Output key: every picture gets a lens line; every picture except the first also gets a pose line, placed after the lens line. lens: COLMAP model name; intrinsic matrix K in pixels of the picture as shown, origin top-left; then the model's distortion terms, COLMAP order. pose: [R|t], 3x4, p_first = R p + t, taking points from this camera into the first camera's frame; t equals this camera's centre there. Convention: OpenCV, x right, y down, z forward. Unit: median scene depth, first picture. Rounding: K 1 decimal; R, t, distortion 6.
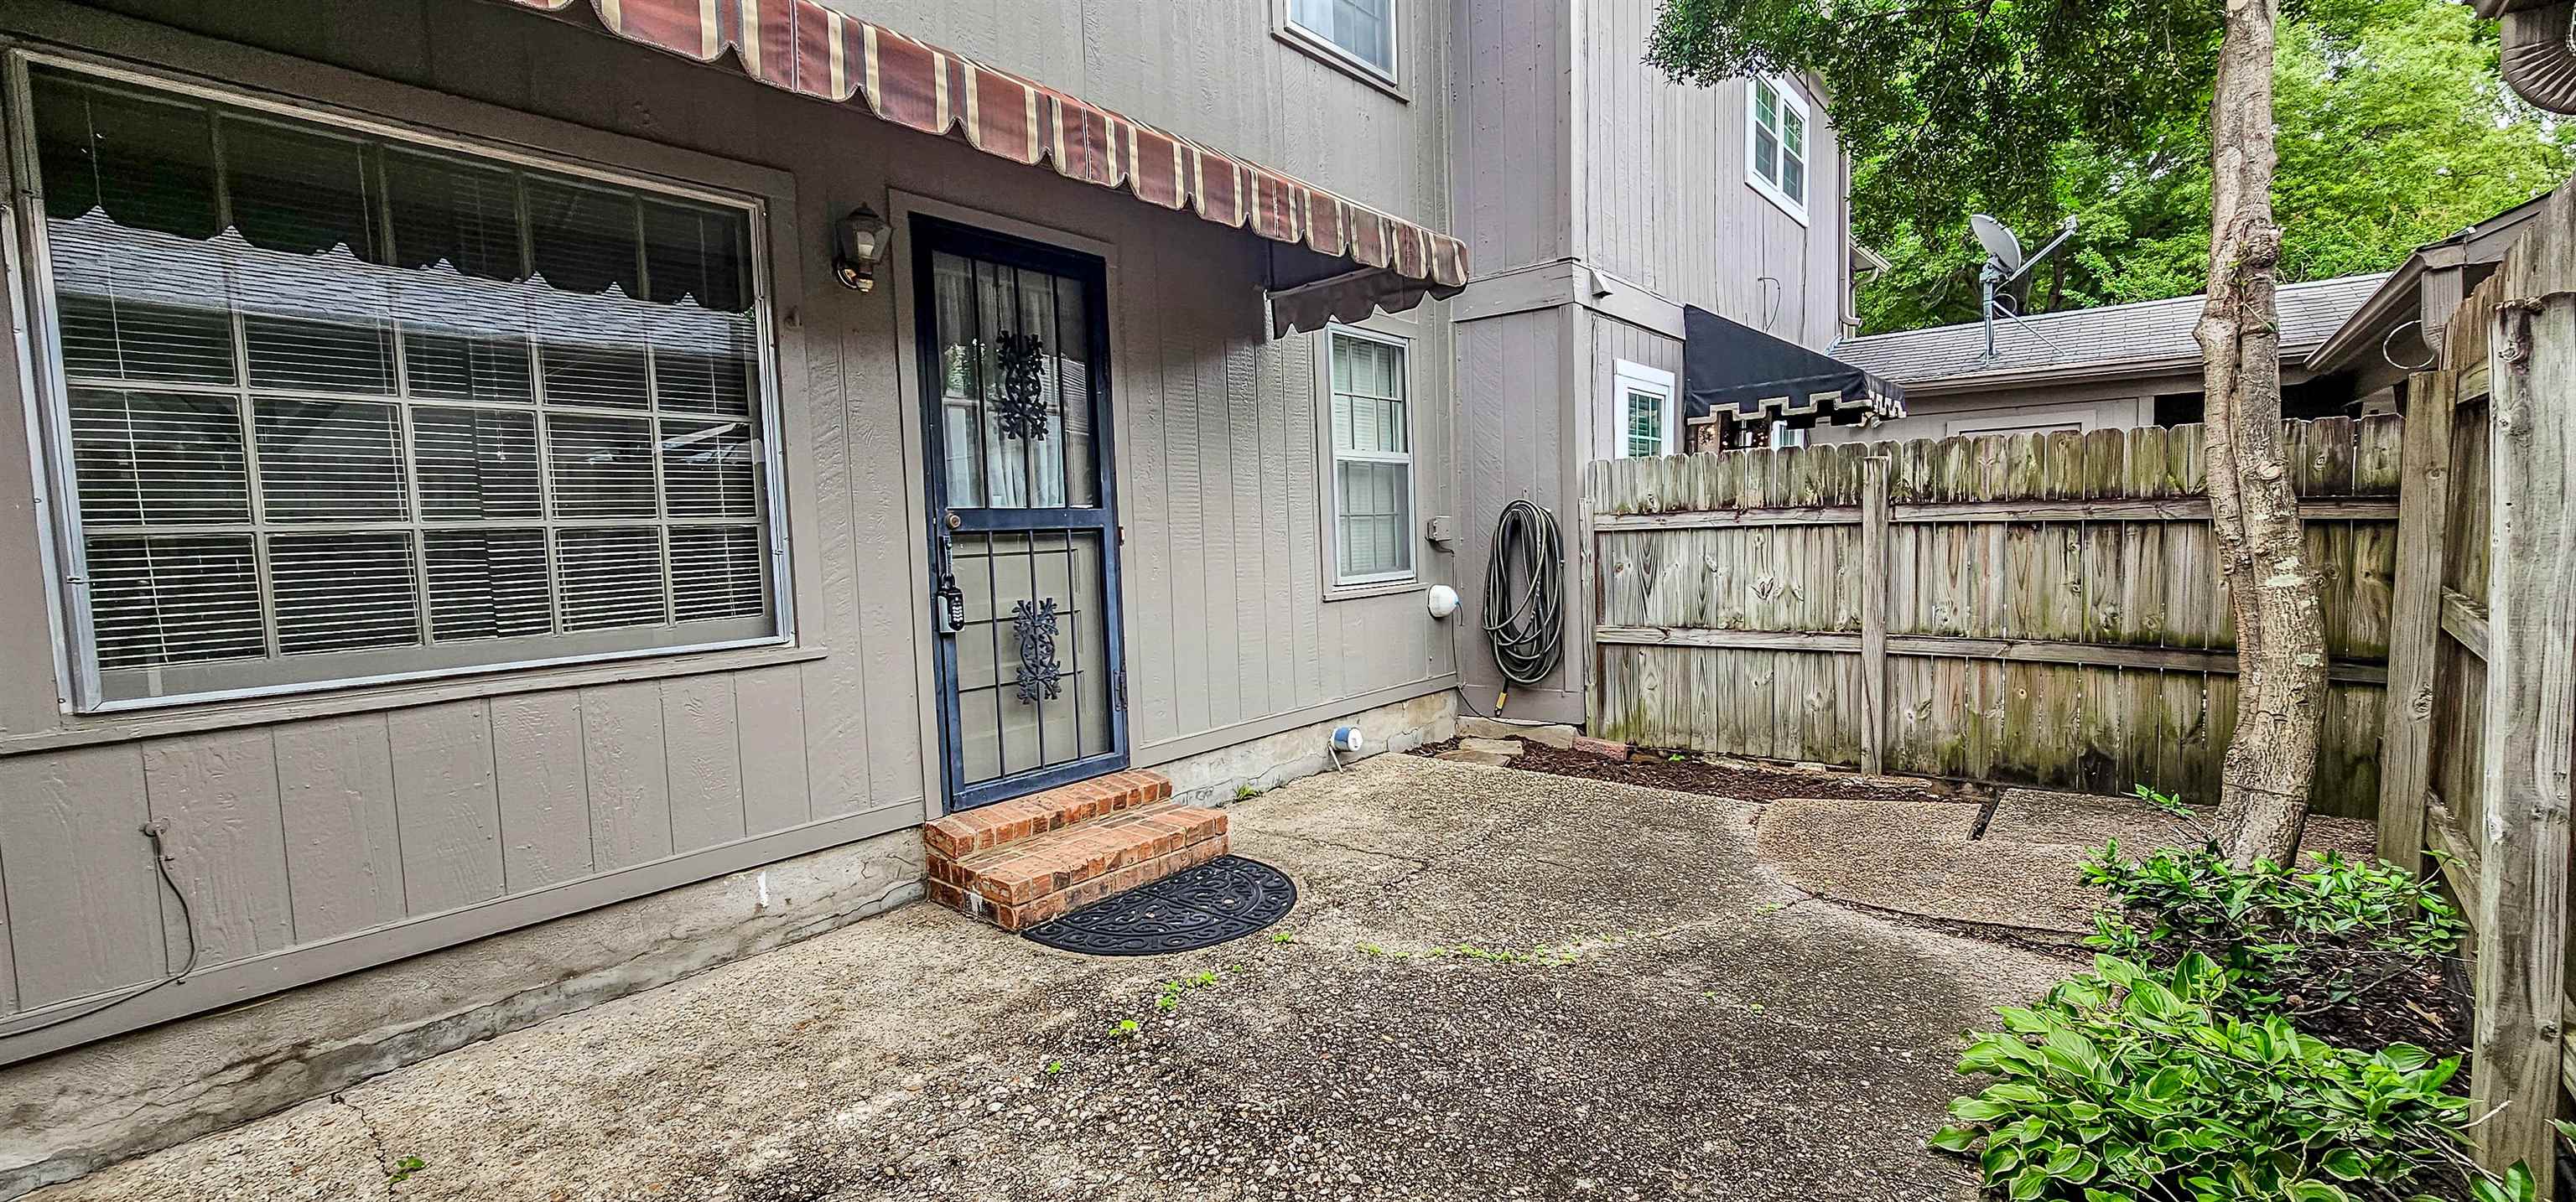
lens RADIAL K [[1022.4, 0, 1288.0], [0, 1022.4, 601.0], [0, 0, 1]] dist [0.001328, 0.000146]
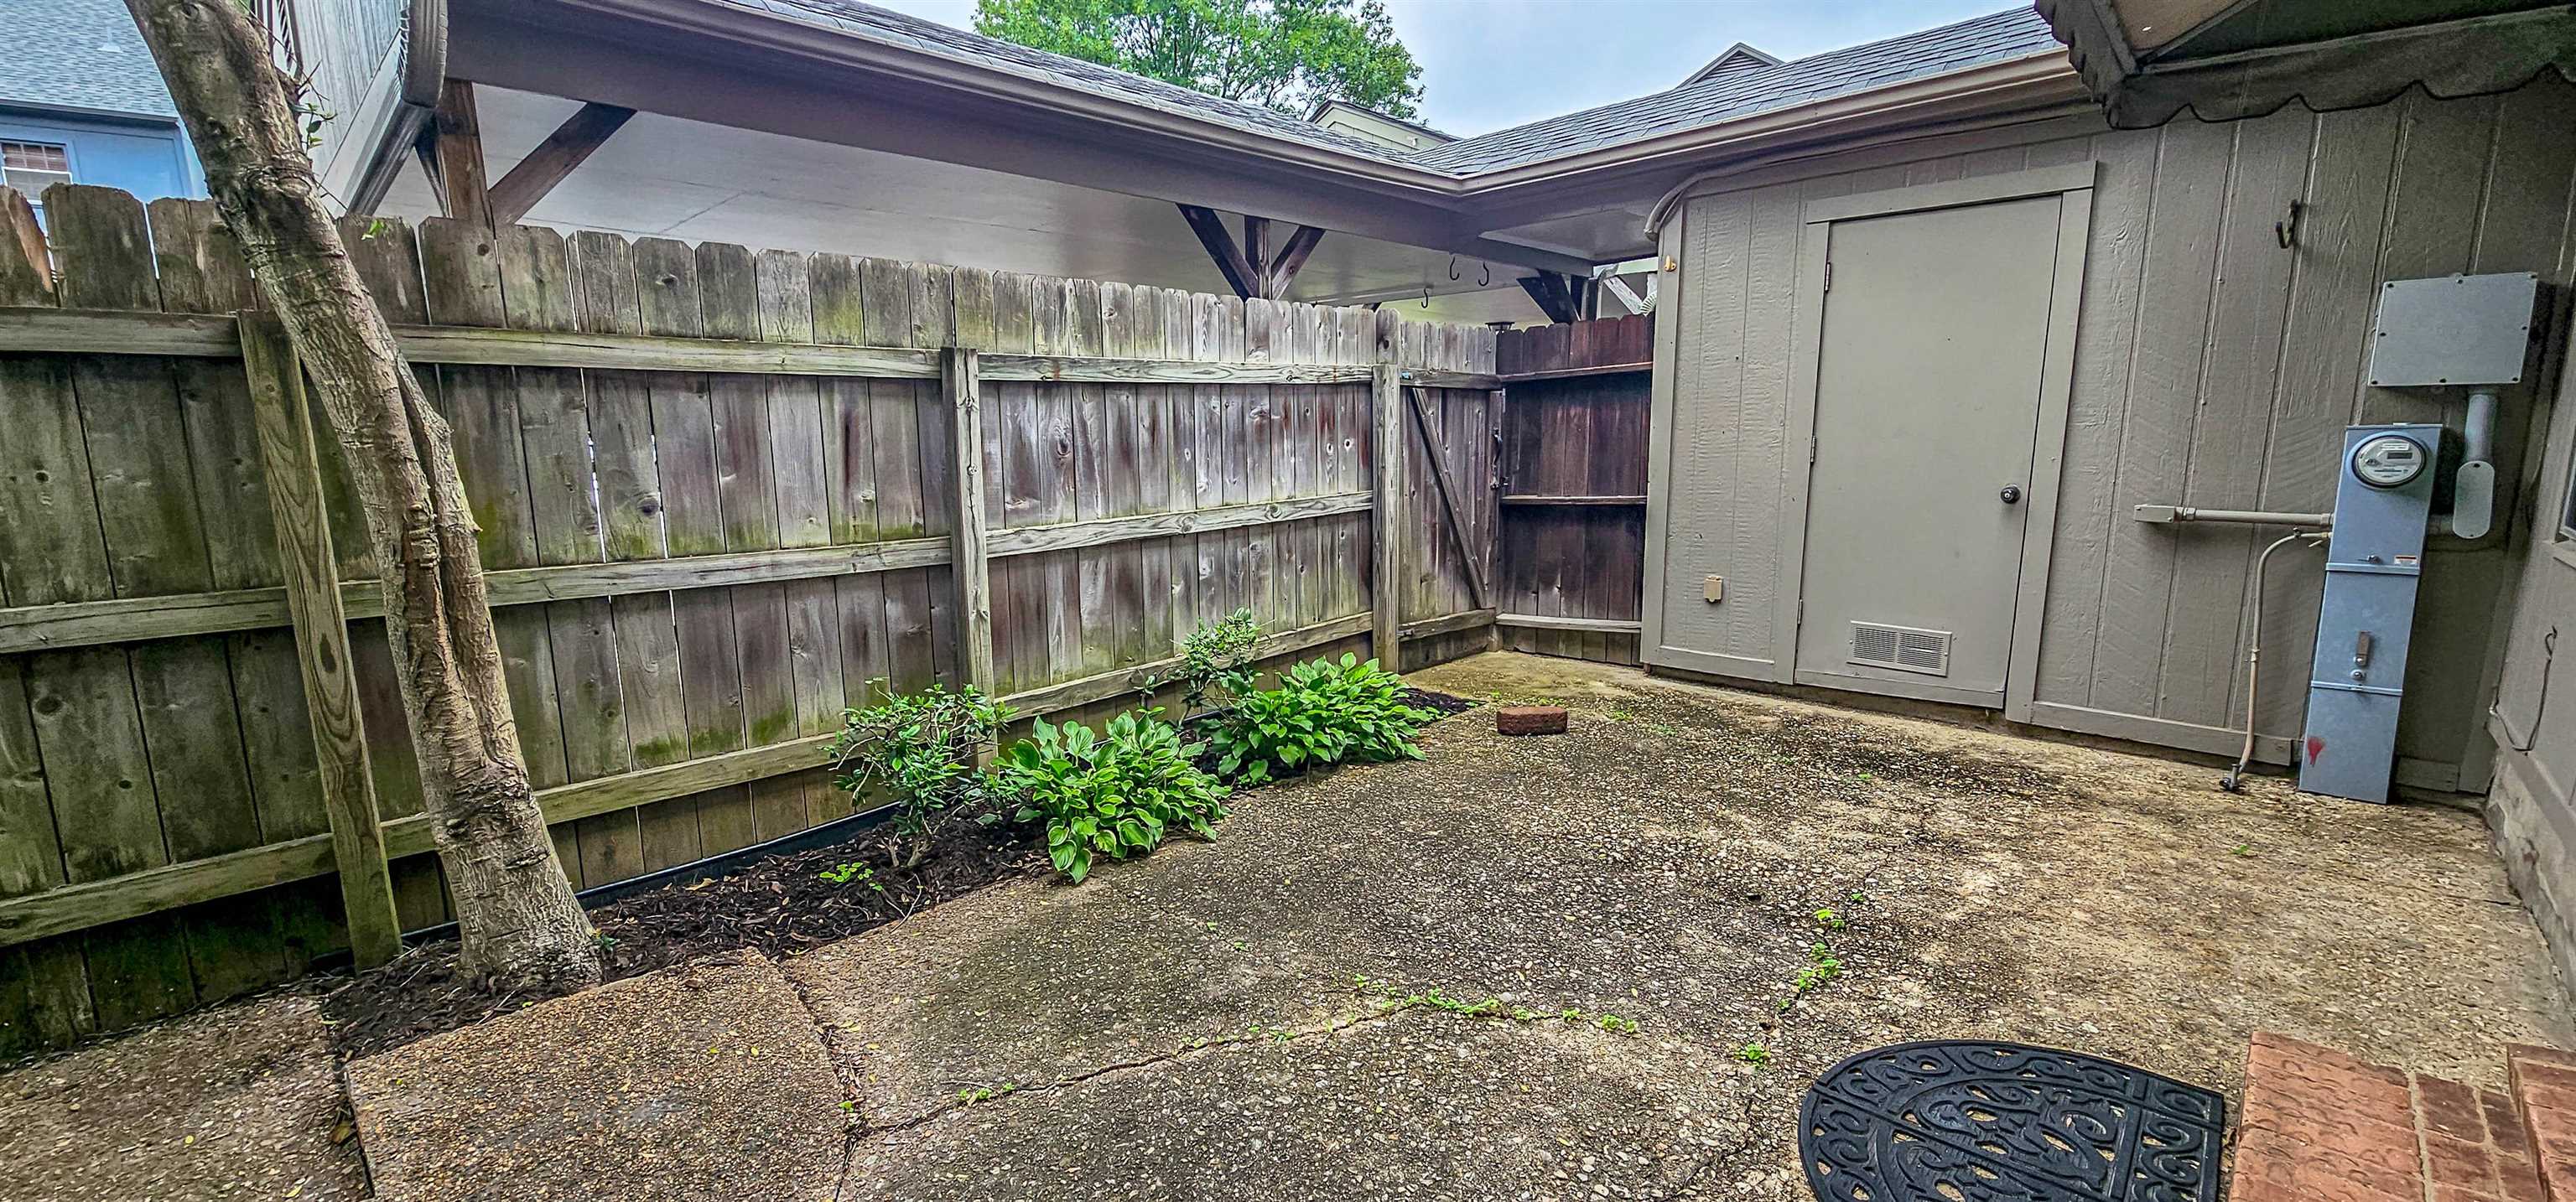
lens RADIAL K [[1022.4, 0, 1288.0], [0, 1022.4, 601.0], [0, 0, 1]] dist [0.001328, 0.000146]
pose [[-0.996781, 0.032239, 0.073402, 0.286995], [0.048804, 0.970396, 0.236535, -0.156338], [-0.063604, 0.239356, -0.968846, 1.876170]]
